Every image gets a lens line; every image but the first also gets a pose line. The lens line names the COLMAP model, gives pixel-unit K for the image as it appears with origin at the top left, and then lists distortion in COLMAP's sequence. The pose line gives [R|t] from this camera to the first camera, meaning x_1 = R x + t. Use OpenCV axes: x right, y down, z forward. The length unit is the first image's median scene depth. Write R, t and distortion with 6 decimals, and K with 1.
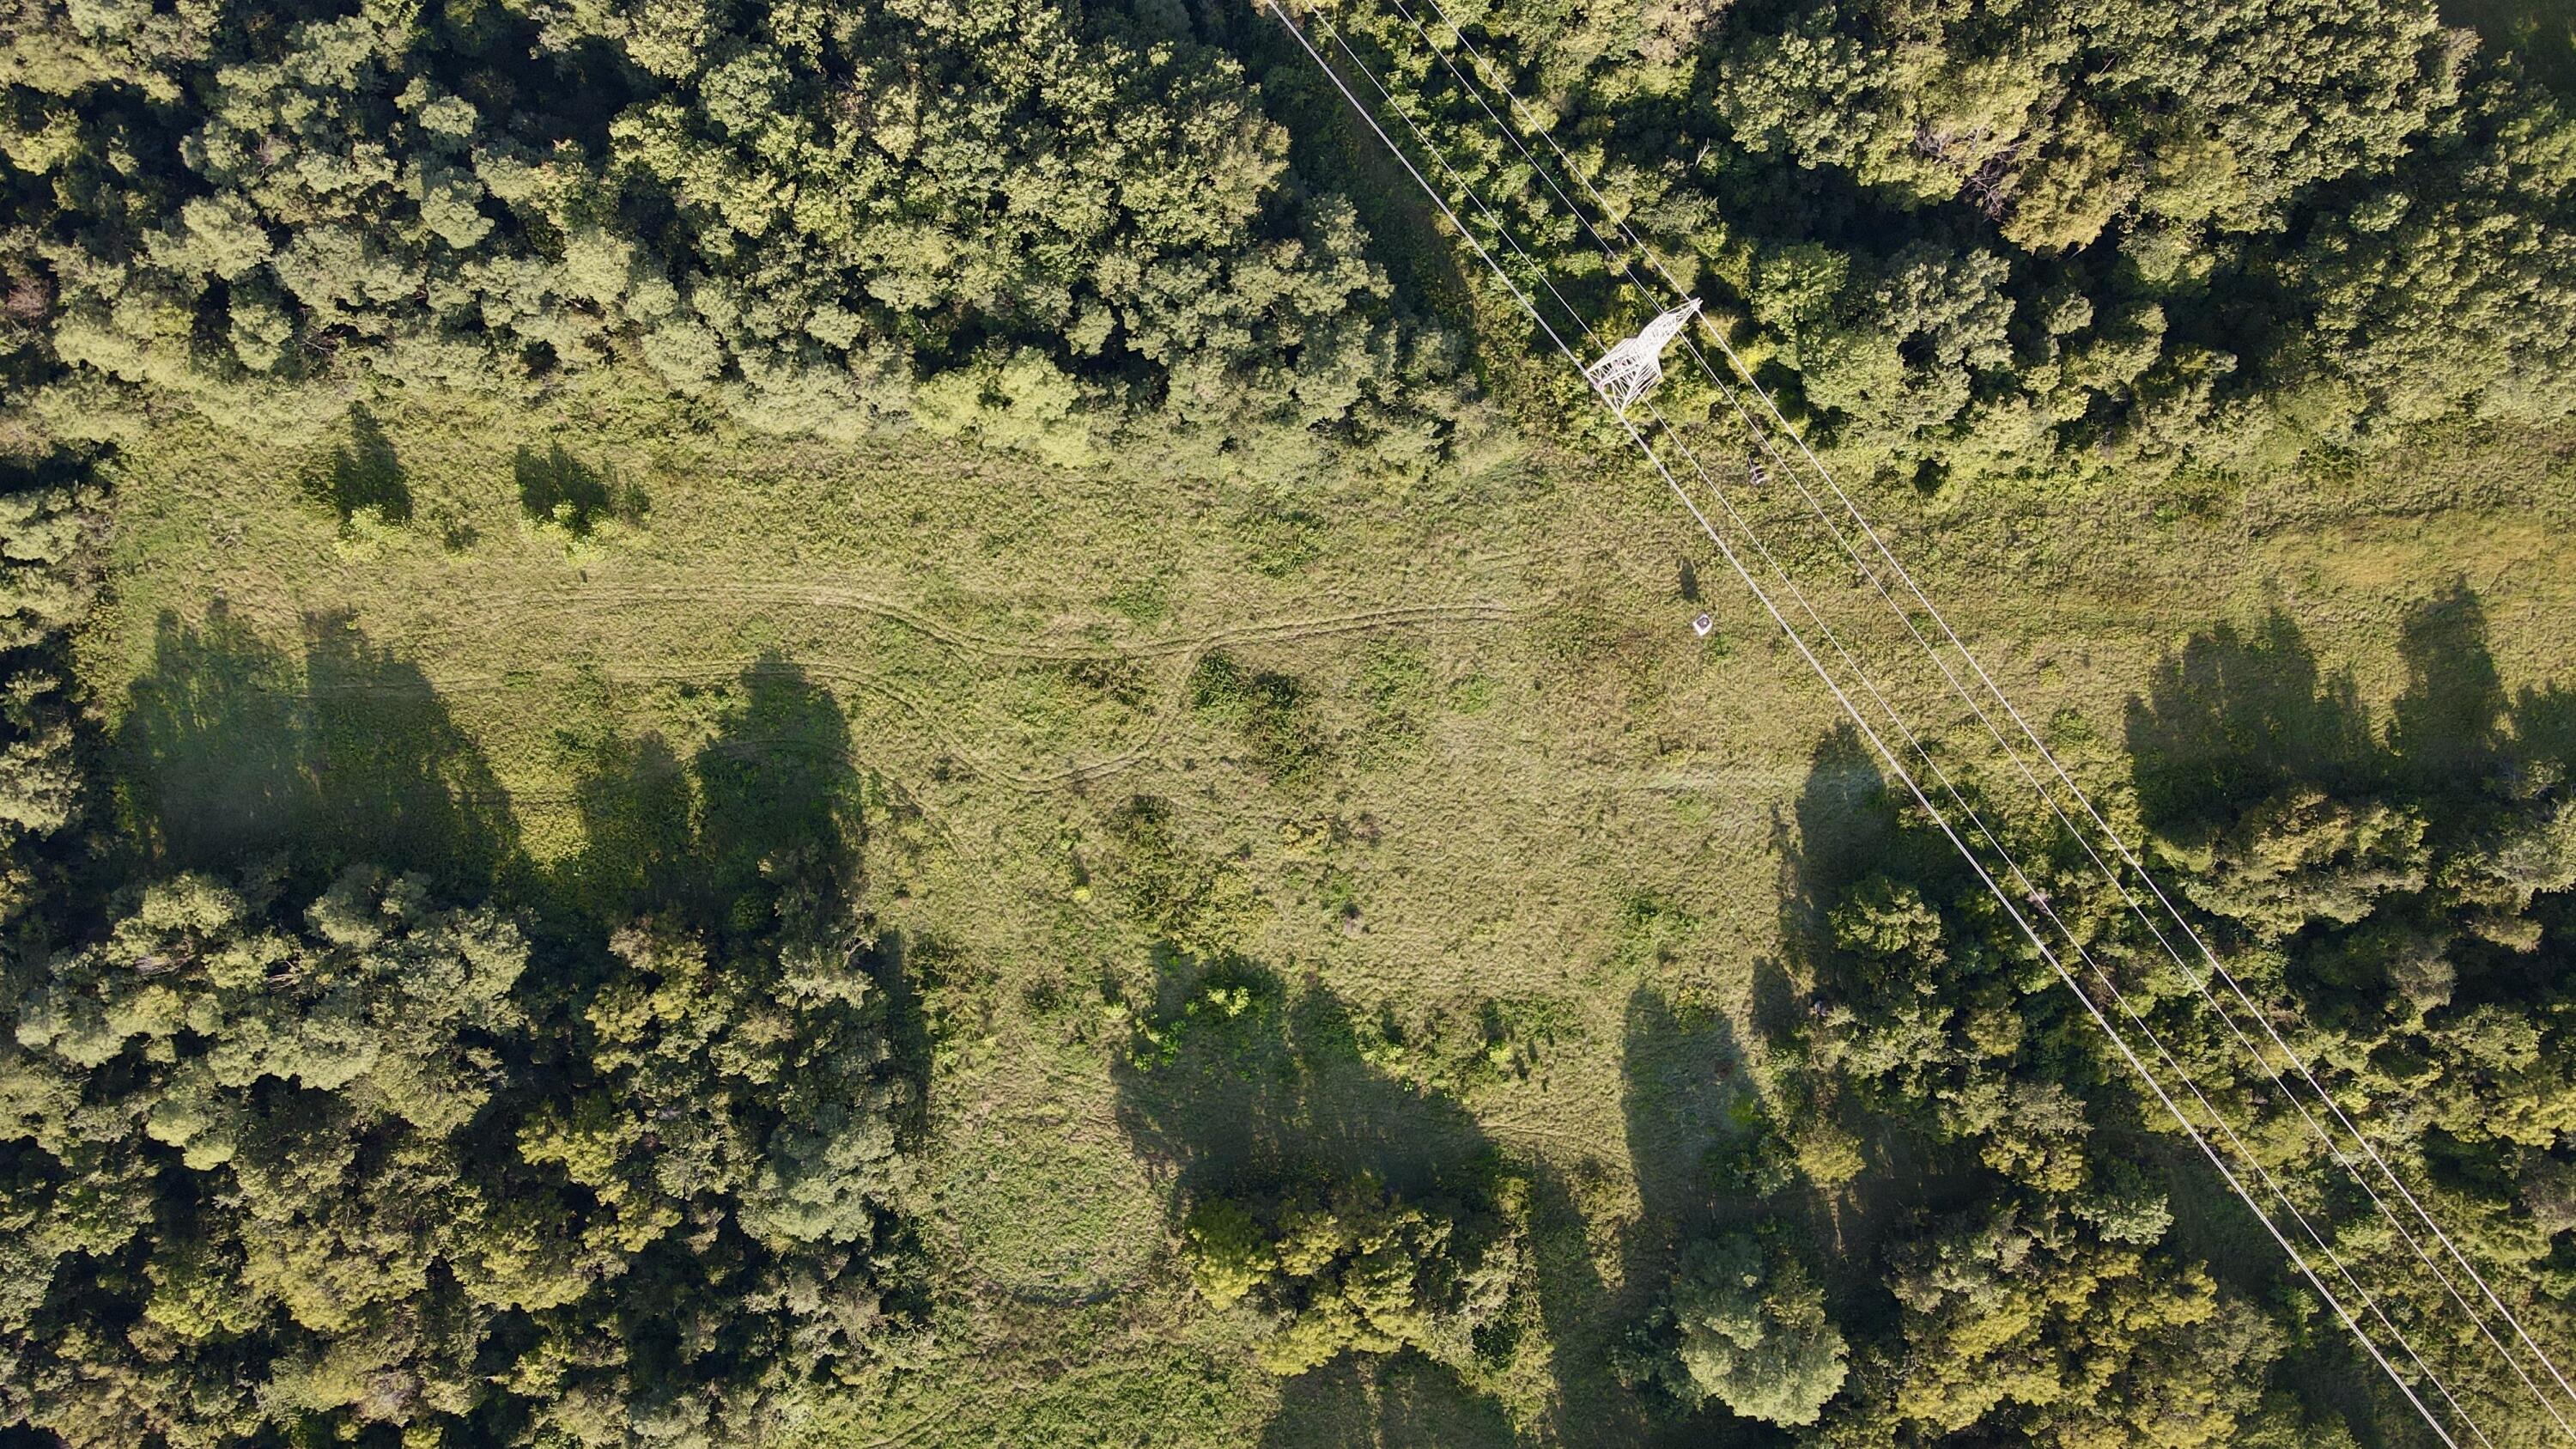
lens RADIAL K [[1890.8, 0, 1303.4], [0, 1890.8, 730.8], [0, 0, 1]] dist [0.024450, -0.009280]
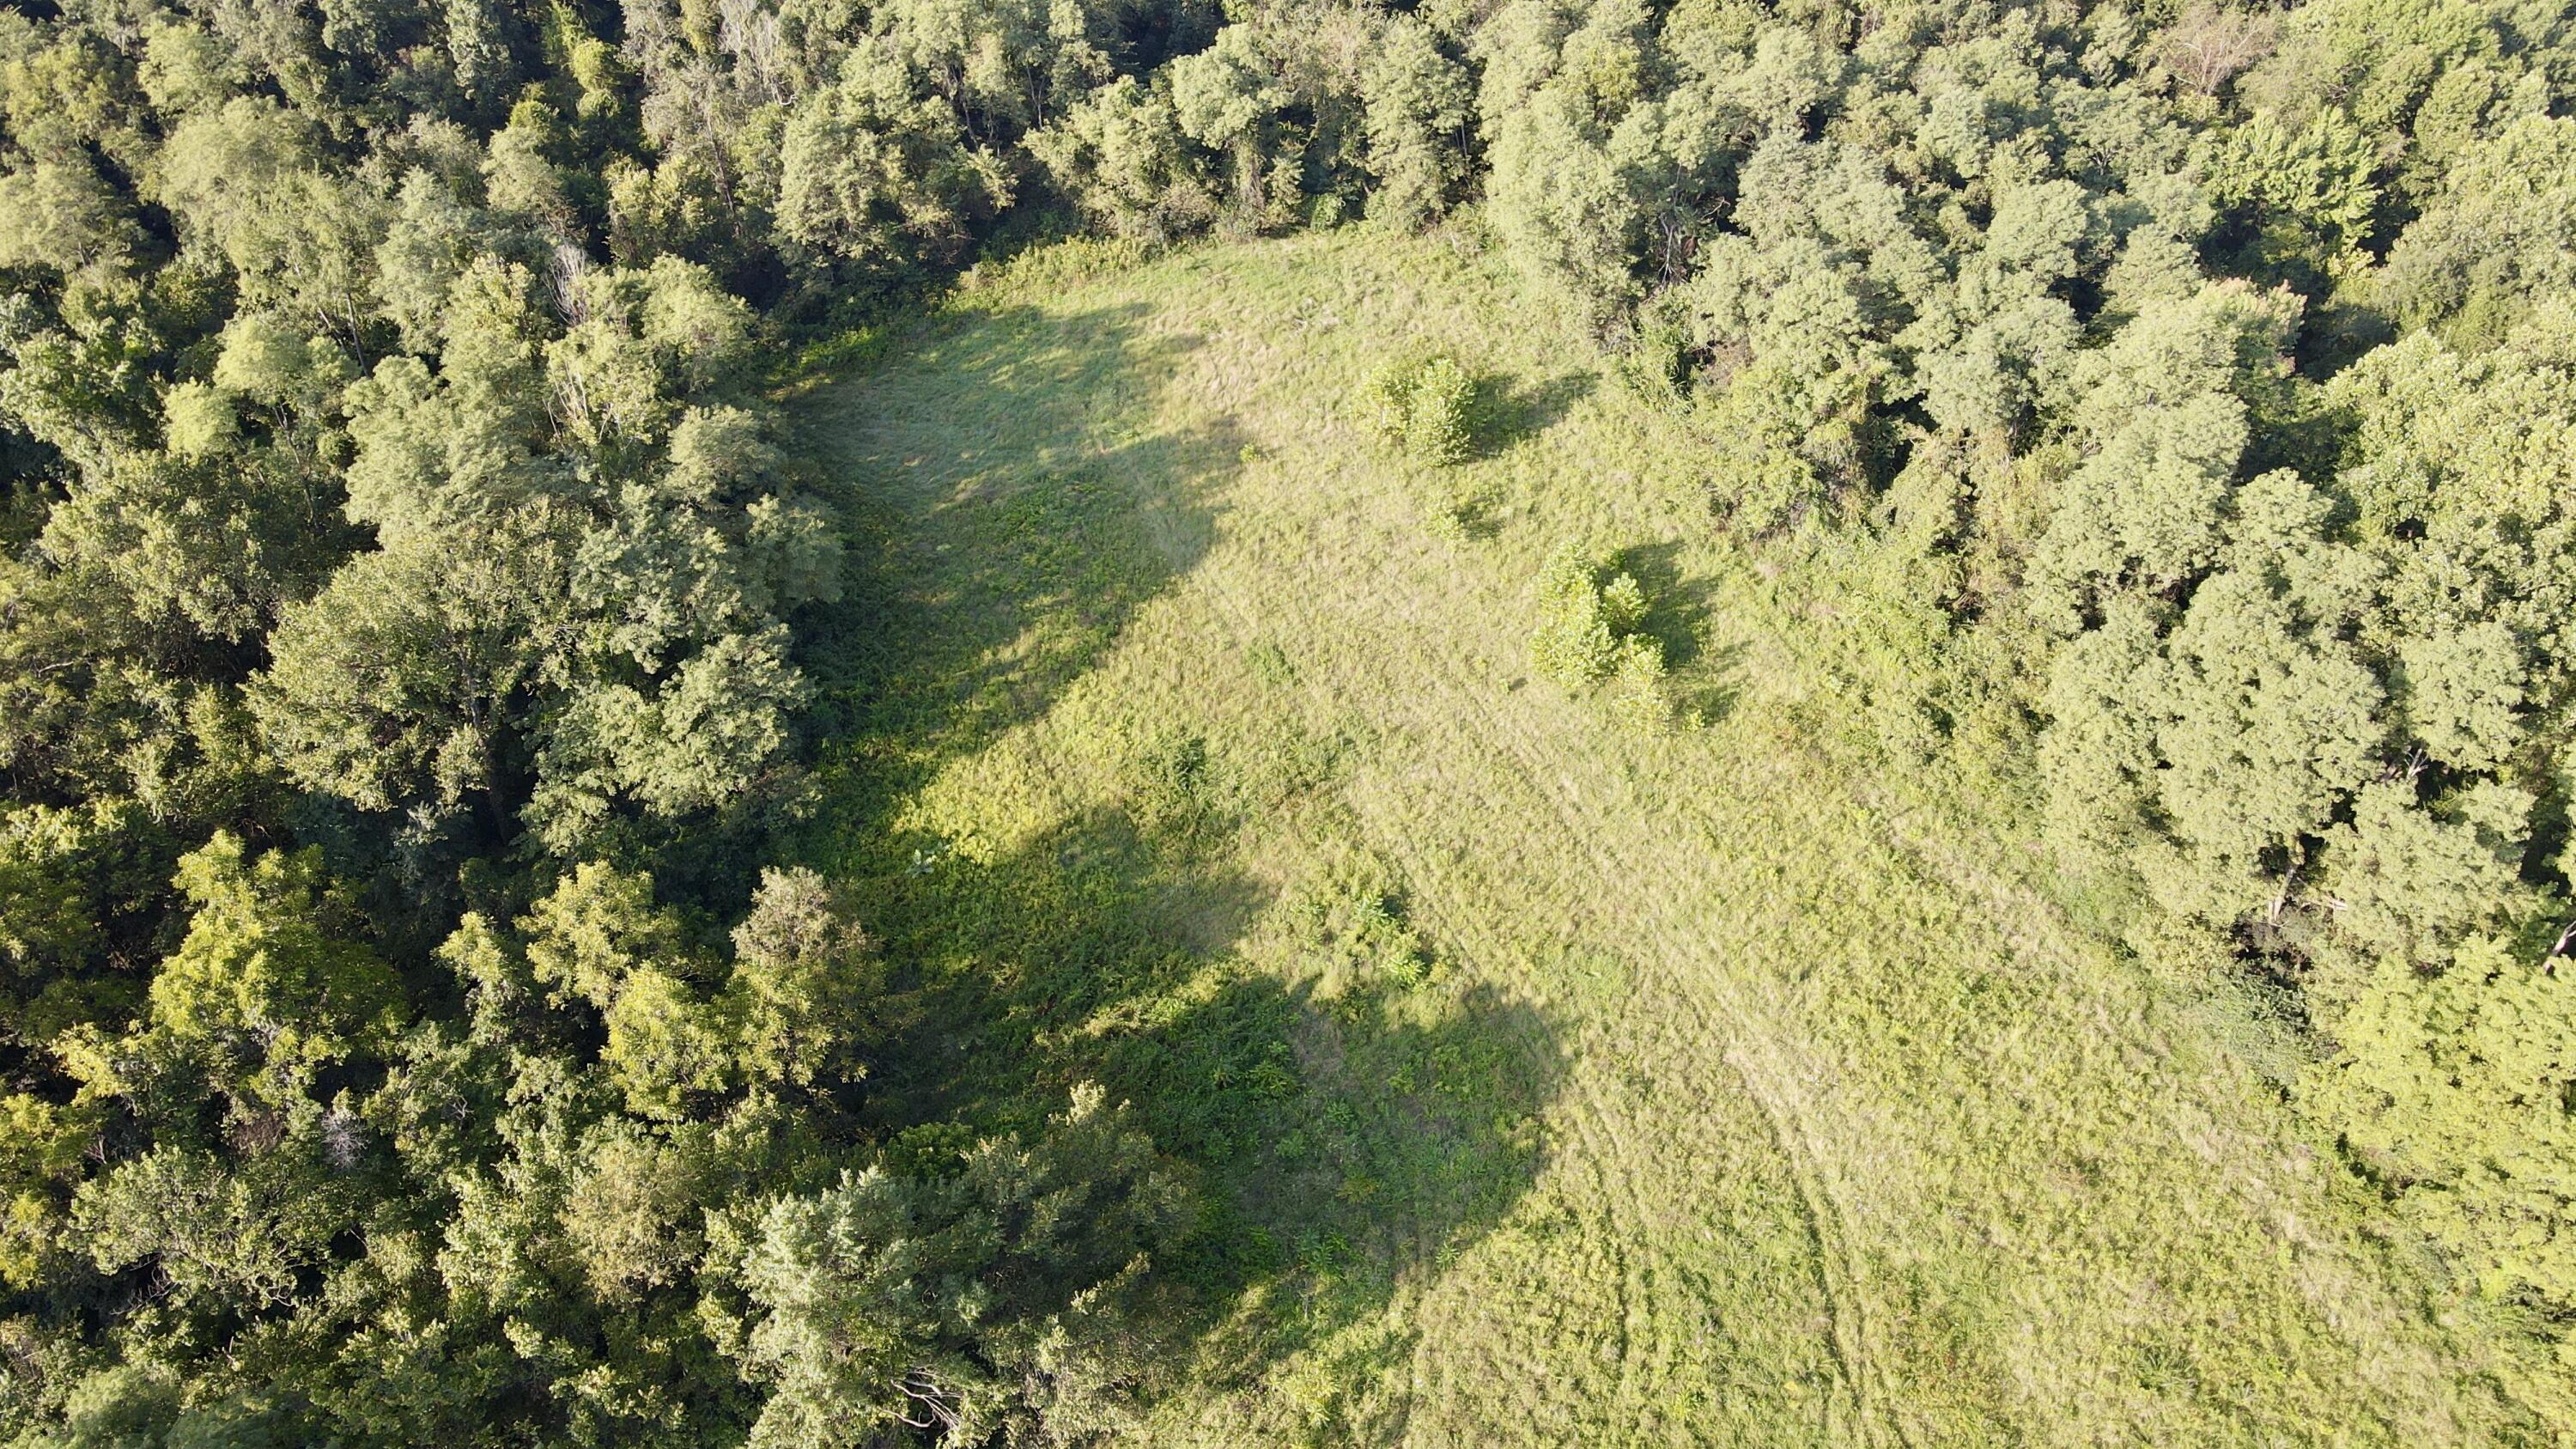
lens RADIAL K [[1890.8, 0, 1303.4], [0, 1890.8, 730.8], [0, 0, 1]] dist [0.024450, -0.009280]
pose [[0.394979, 0.635007, -0.663896, -0.069448], [-0.918690, 0.273452, -0.285013, 0.112212], [0.000559, 0.722489, 0.691382, 0.673396]]
